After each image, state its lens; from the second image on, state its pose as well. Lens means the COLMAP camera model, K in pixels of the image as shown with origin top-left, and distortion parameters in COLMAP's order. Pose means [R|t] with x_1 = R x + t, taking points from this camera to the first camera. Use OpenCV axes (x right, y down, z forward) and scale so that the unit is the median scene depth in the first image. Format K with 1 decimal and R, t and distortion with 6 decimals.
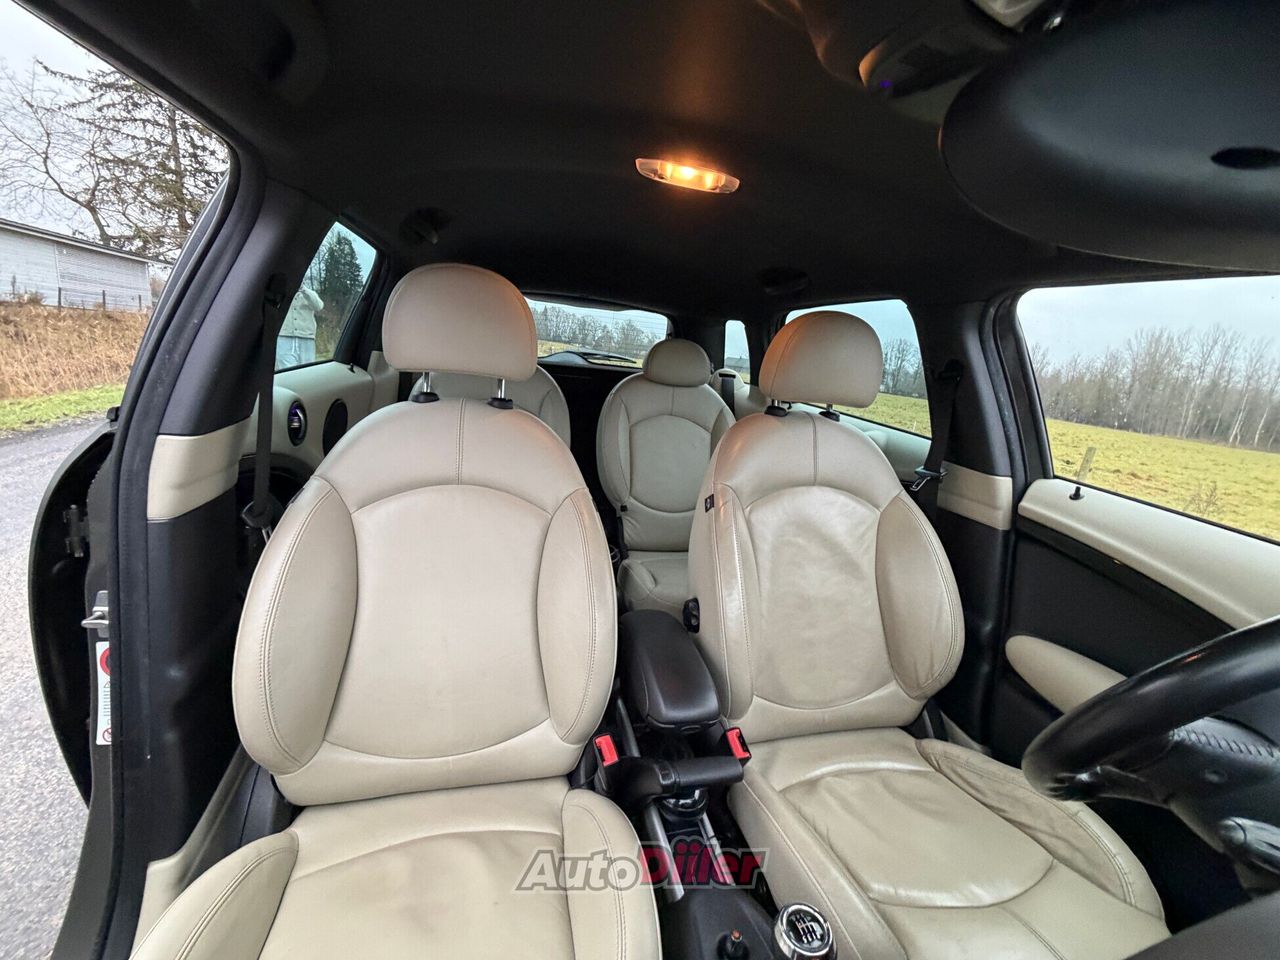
lens RADIAL K [[511.7, 0, 640.0], [0, 511.7, 480.0], [0, 0, 1]] dist [0.000276, -0.000357]
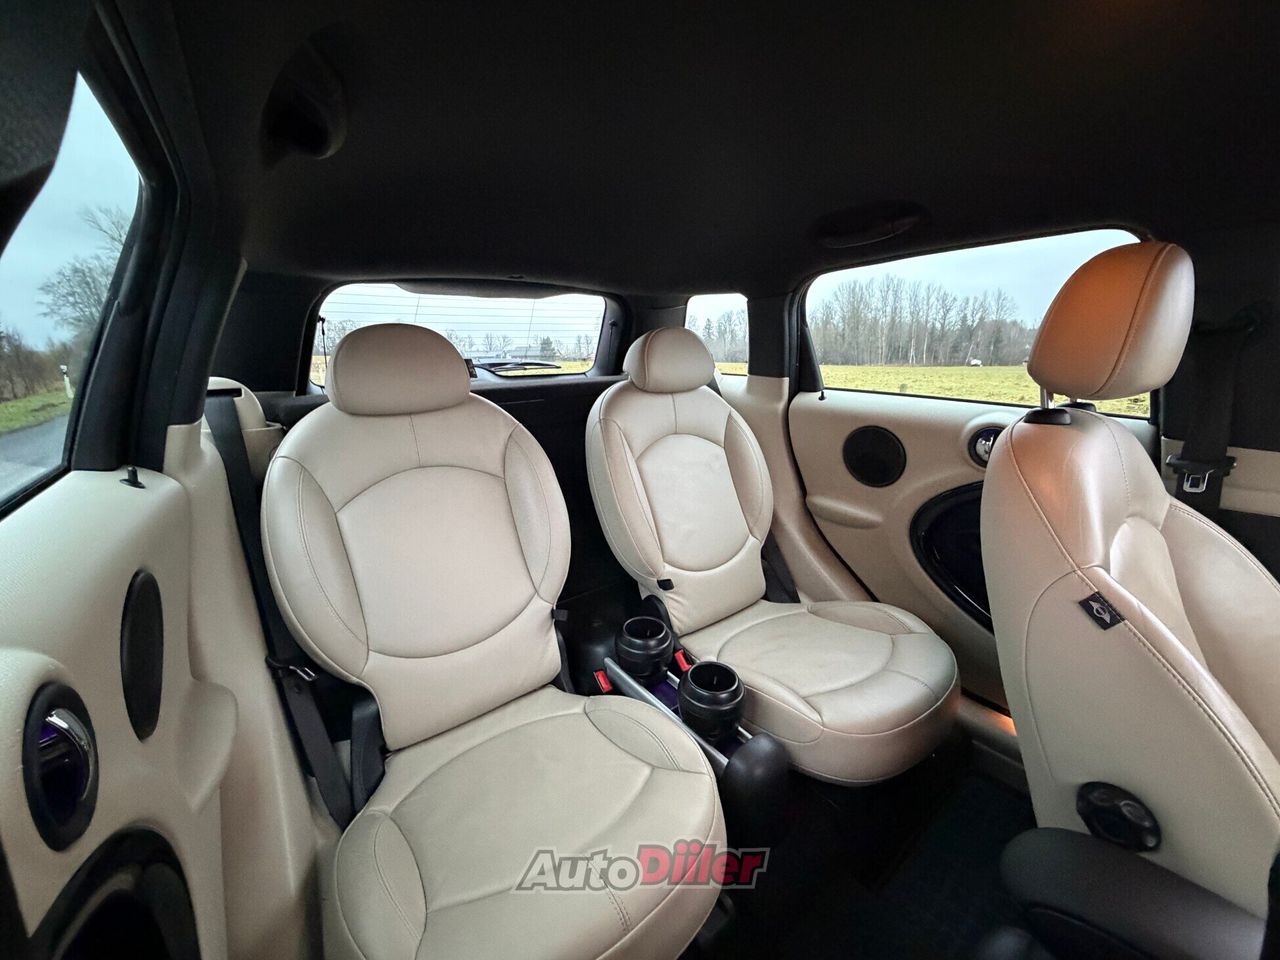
lens RADIAL K [[511.7, 0, 640.0], [0, 511.7, 480.0], [0, 0, 1]] dist [0.000276, -0.000357]
pose [[0.914054, -0.214566, 0.344190, -0.260539], [0.206365, 0.976587, 0.060762, -0.124385], [-0.349169, 0.015489, 0.936932, 0.366911]]
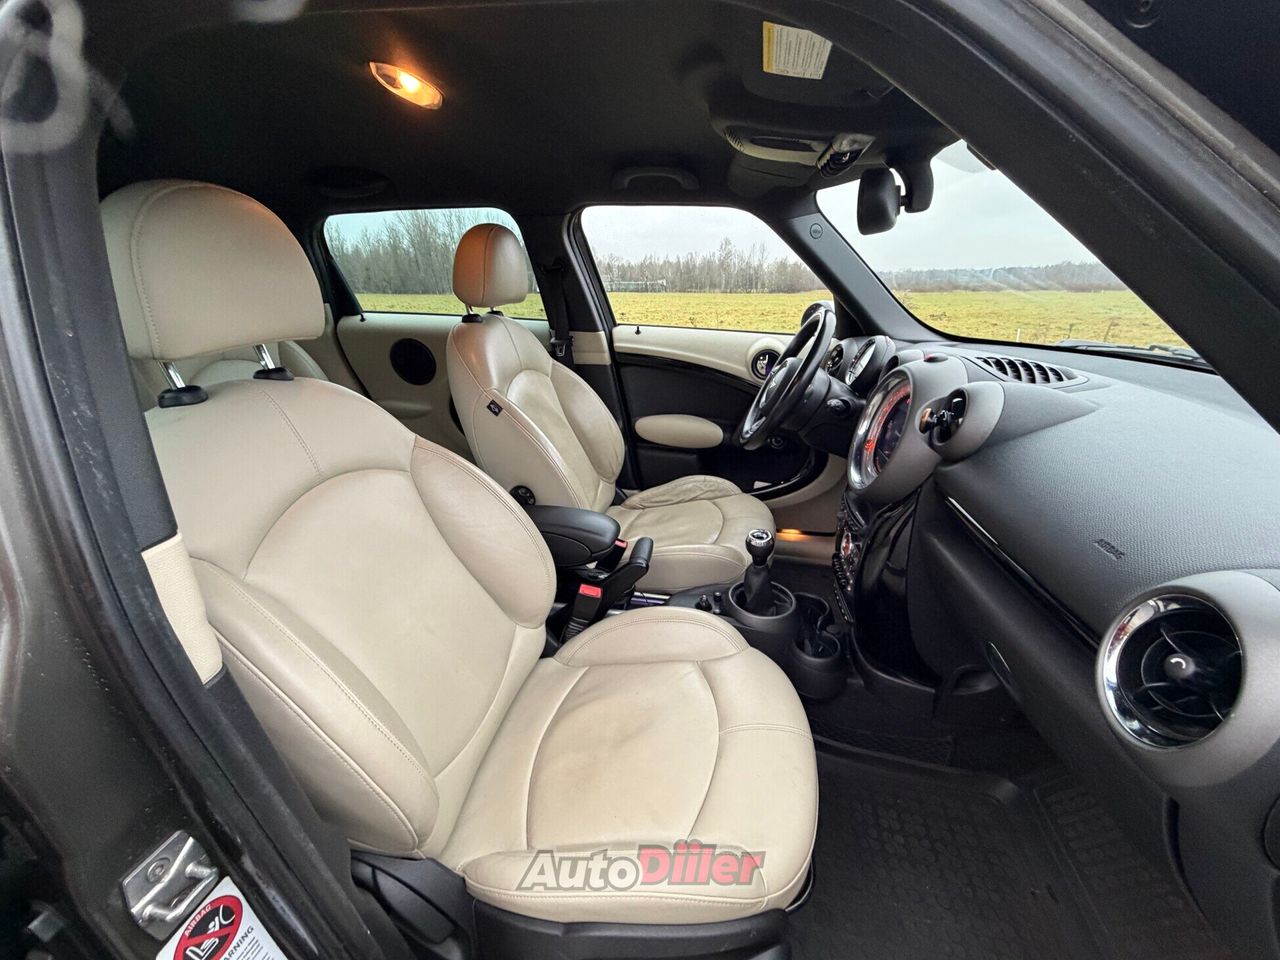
lens RADIAL K [[511.7, 0, 640.0], [0, 511.7, 480.0], [0, 0, 1]] dist [0.000276, -0.000357]
pose [[0.409452, -0.444018, 0.796993, -0.404668], [0.270861, 0.893352, 0.358547, -0.075284], [-0.871197, 0.069066, 0.486052, 0.088763]]
